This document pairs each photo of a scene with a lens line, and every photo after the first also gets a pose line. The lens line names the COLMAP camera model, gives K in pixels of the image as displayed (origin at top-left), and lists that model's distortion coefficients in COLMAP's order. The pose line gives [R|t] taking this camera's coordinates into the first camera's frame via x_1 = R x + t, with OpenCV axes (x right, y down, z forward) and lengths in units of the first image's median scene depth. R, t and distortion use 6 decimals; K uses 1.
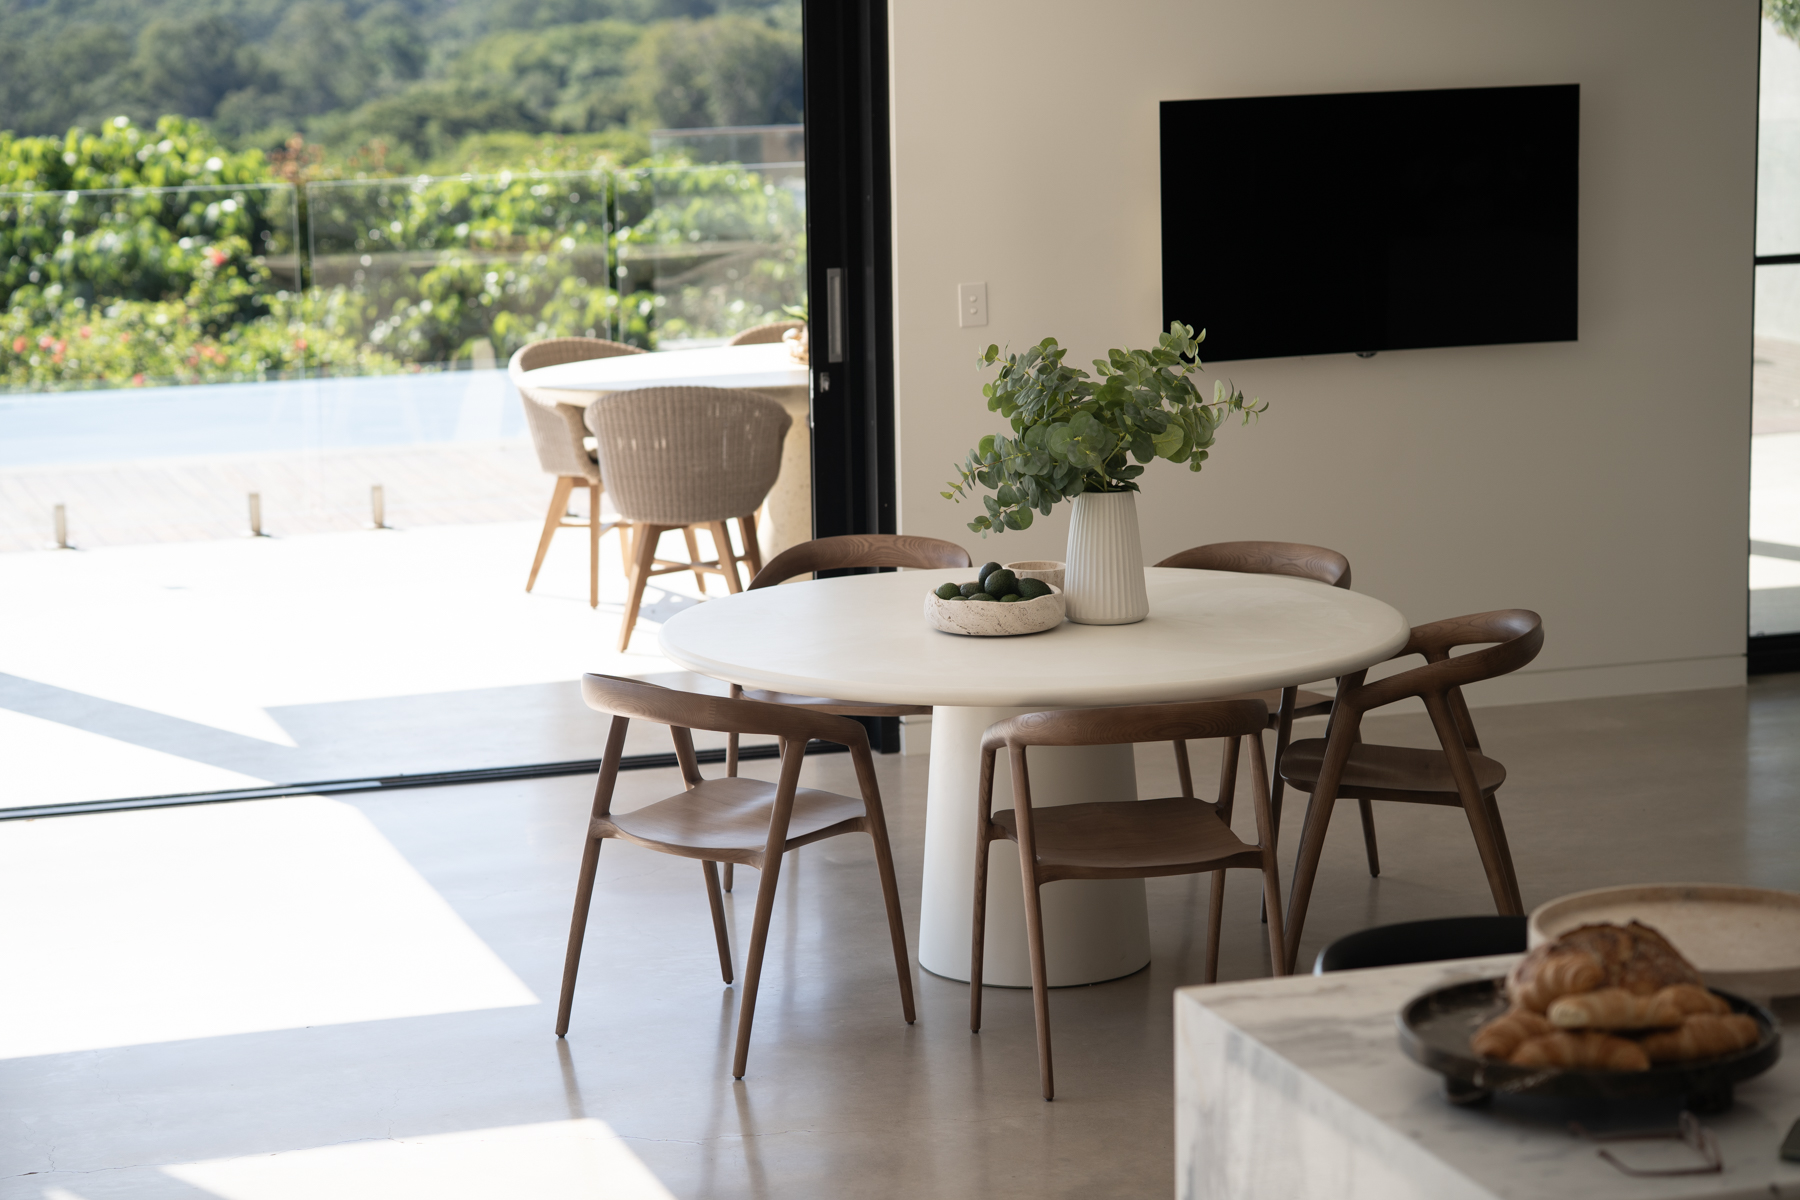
lens RADIAL K [[4561.7, 0, 900.0], [0, 4561.7, 600.0], [0, 0, 1]] dist [0.105173, 0.604994]
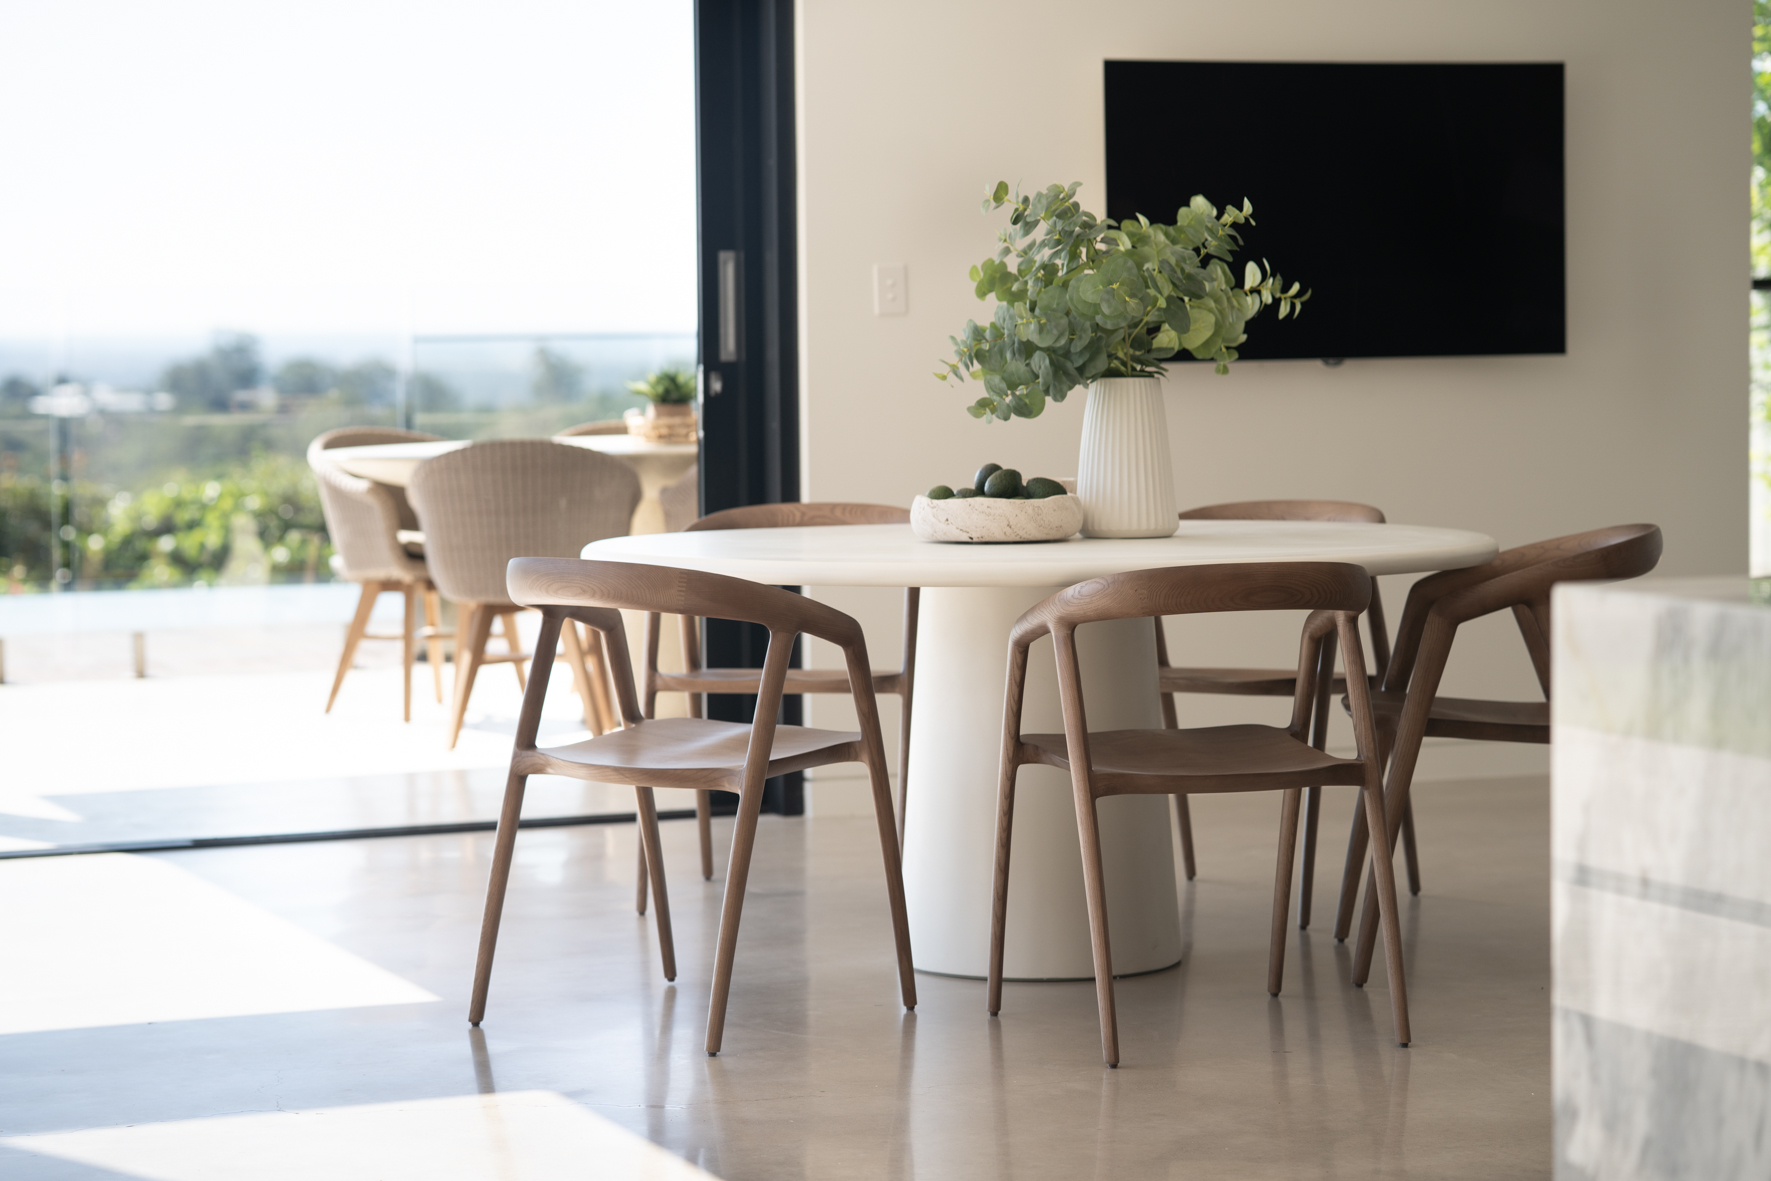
lens RADIAL K [[4396.8, 0, 885.5], [0, 4396.8, 590.5], [0, 0, 1]] dist [0.109312, -0.775229]
pose [[0.996384, 0.002518, 0.084925, -0.066406], [0.007830, 0.992585, -0.121301, 0.110871], [-0.084600, 0.121527, 0.988976, 0.220300]]
